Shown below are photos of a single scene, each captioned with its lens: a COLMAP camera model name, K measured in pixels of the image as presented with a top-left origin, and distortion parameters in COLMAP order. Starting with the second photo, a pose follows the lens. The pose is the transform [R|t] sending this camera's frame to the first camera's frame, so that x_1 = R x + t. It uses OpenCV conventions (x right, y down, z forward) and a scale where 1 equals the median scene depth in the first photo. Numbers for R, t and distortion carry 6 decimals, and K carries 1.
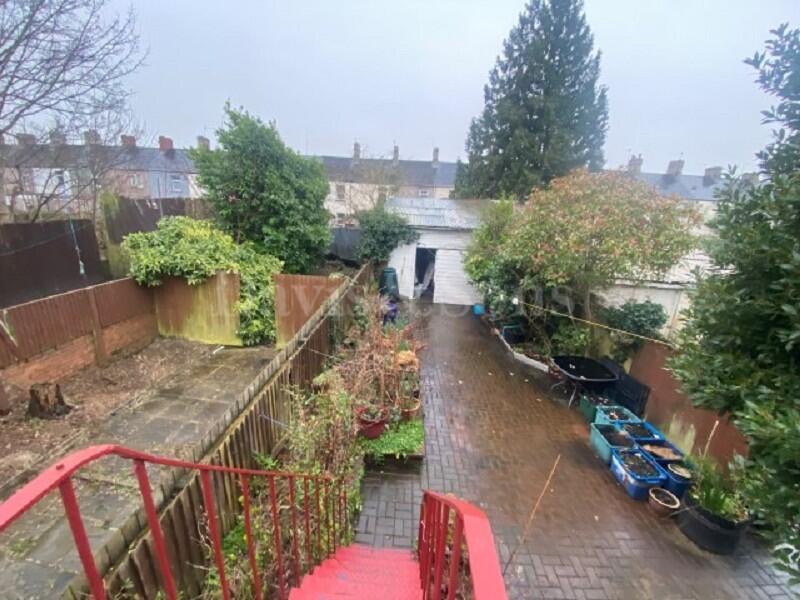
lens RADIAL K [[320.9, 0, 397.4], [0, 320.9, 299.0], [0, 0, 1]] dist [0.014791, -0.016110]
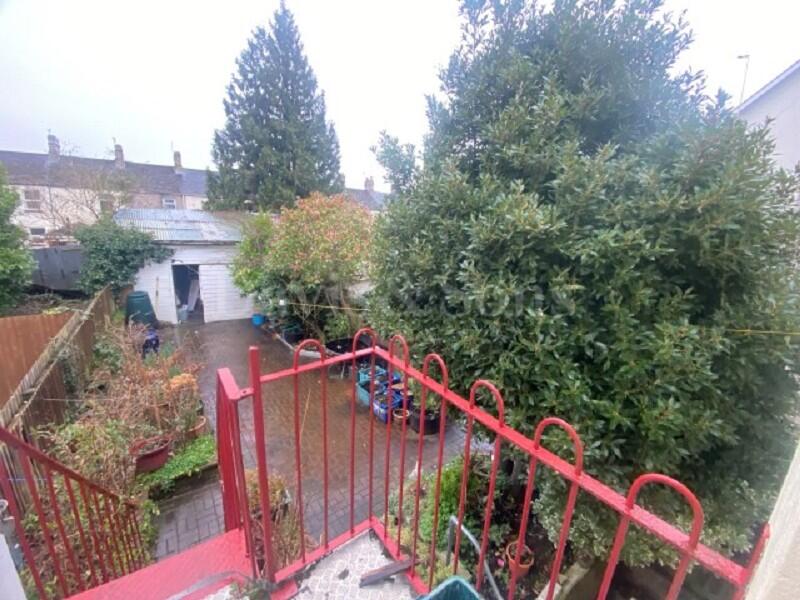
lens RADIAL K [[320.9, 0, 398.0], [0, 320.9, 297.0], [0, 0, 1]] dist [0.014791, -0.016110]
pose [[0.779170, -0.152132, 0.608071, -0.009856], [0.172458, 0.984690, 0.025373, 0.017126], [-0.602622, 0.085097, 0.793477, -0.117627]]
